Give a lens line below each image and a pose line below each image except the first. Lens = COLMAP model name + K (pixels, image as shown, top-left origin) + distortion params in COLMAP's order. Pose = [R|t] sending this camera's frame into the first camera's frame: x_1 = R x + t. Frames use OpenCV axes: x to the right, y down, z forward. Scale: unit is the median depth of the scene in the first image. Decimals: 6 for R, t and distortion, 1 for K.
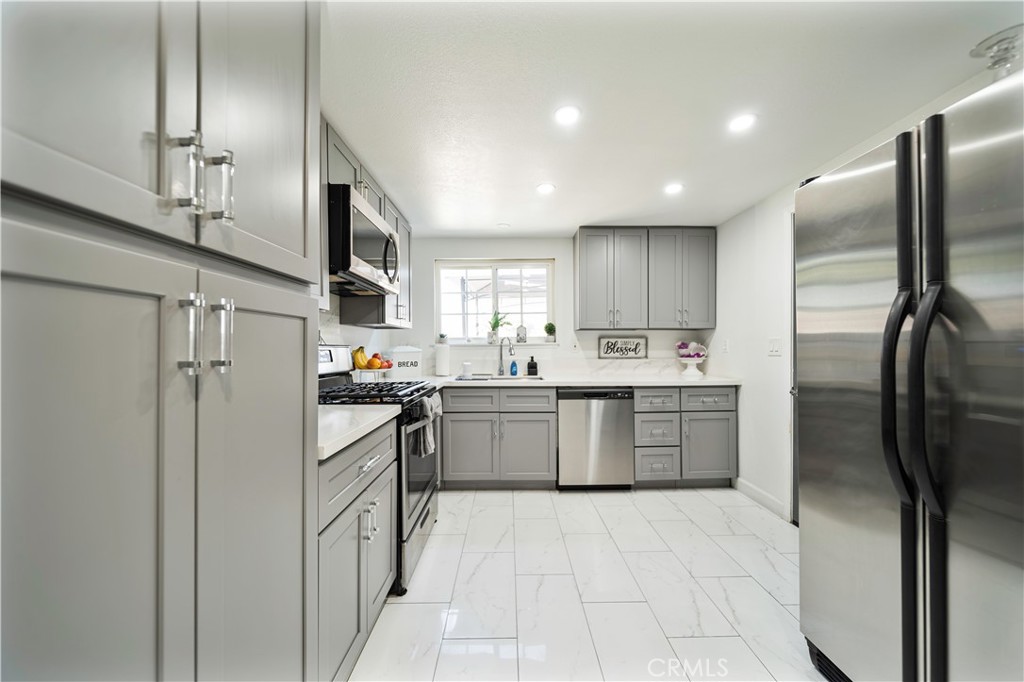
lens RADIAL K [[356.4, 0, 513.7], [0, 356.4, 346.3], [0, 0, 1]] dist [-0.004735, -0.000292]
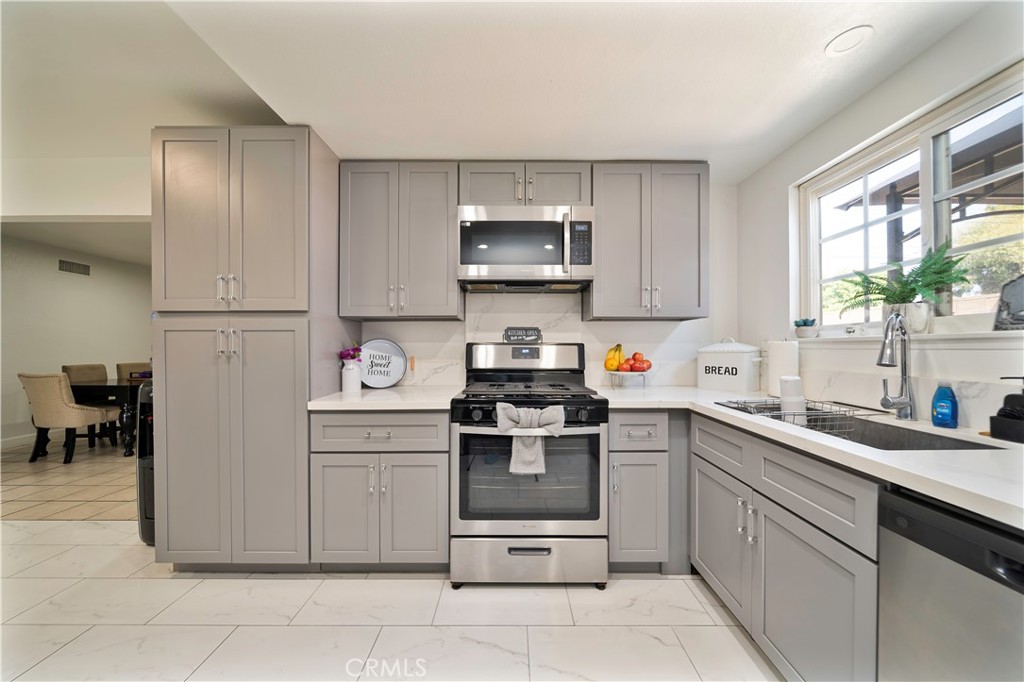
lens RADIAL K [[356.4, 0, 512.9], [0, 356.4, 348.1], [0, 0, 1]] dist [-0.004735, -0.000292]
pose [[-0.014277, 0.009354, -0.999854, 0.373083], [0.004402, 0.999947, 0.009292, 0.000802], [0.999888, -0.004269, -0.014318, 0.631082]]
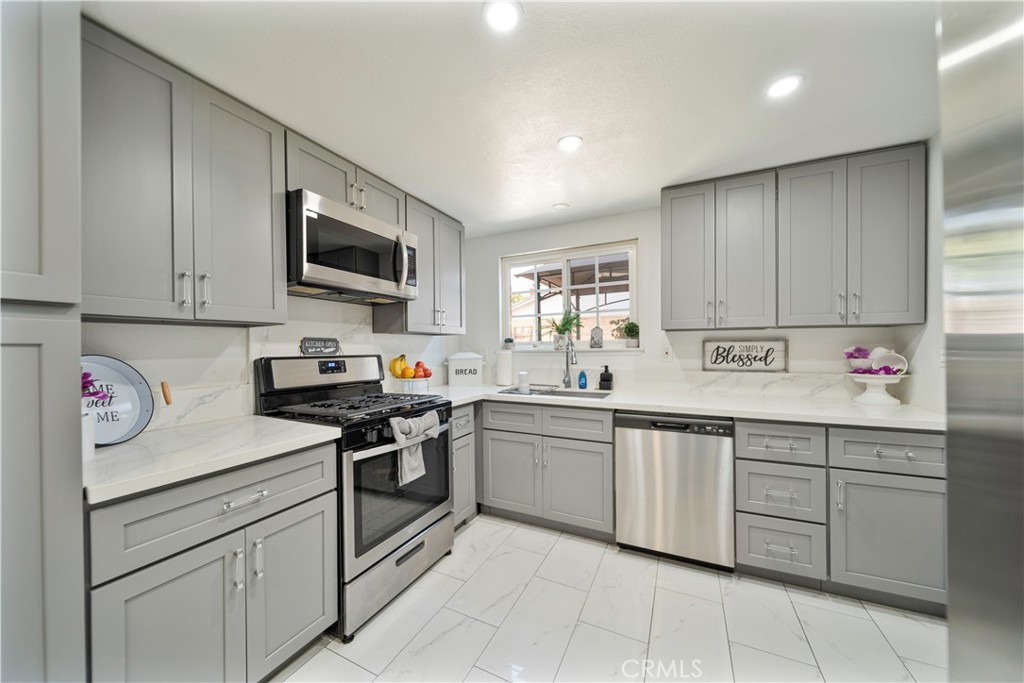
lens RADIAL K [[356.4, 0, 511.8], [0, 356.4, 348.5], [0, 0, 1]] dist [-0.004735, -0.000292]
pose [[0.892072, -0.000949, -0.451892, 0.240477], [0.005875, 0.999938, 0.009497, -0.020293], [0.451855, -0.011126, 0.892022, 0.215382]]
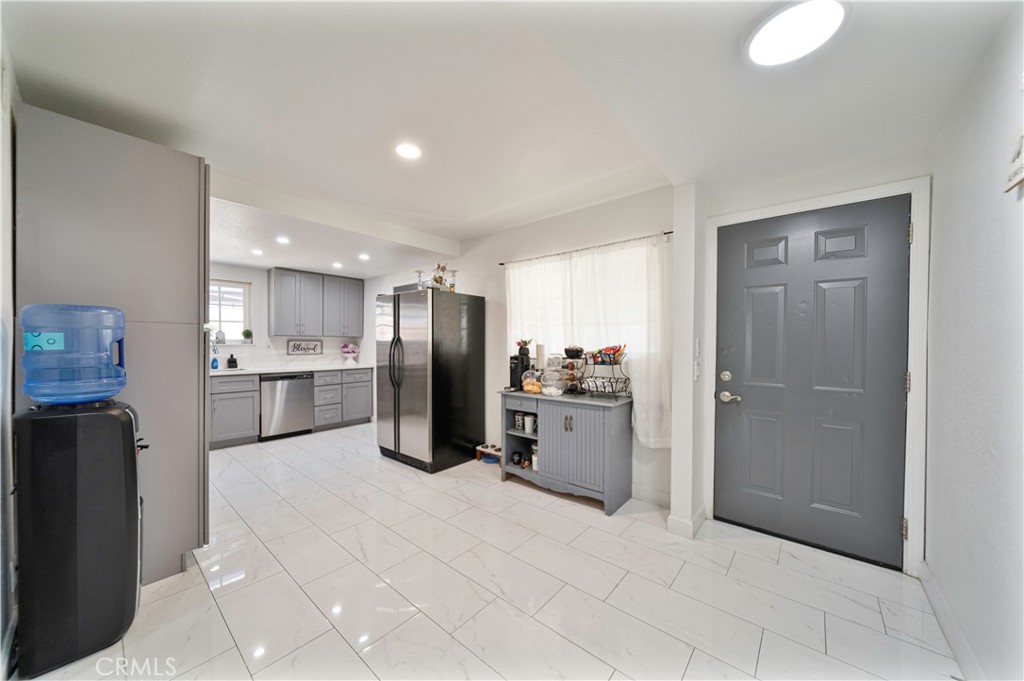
lens RADIAL K [[356.4, 0, 516.0], [0, 356.4, 347.2], [0, 0, 1]] dist [-0.004735, -0.000292]
pose [[0.653195, -0.002818, 0.757184, -0.286449], [-0.012515, 0.999816, 0.014516, -0.033986], [-0.757086, -0.018958, 0.653040, -0.753669]]
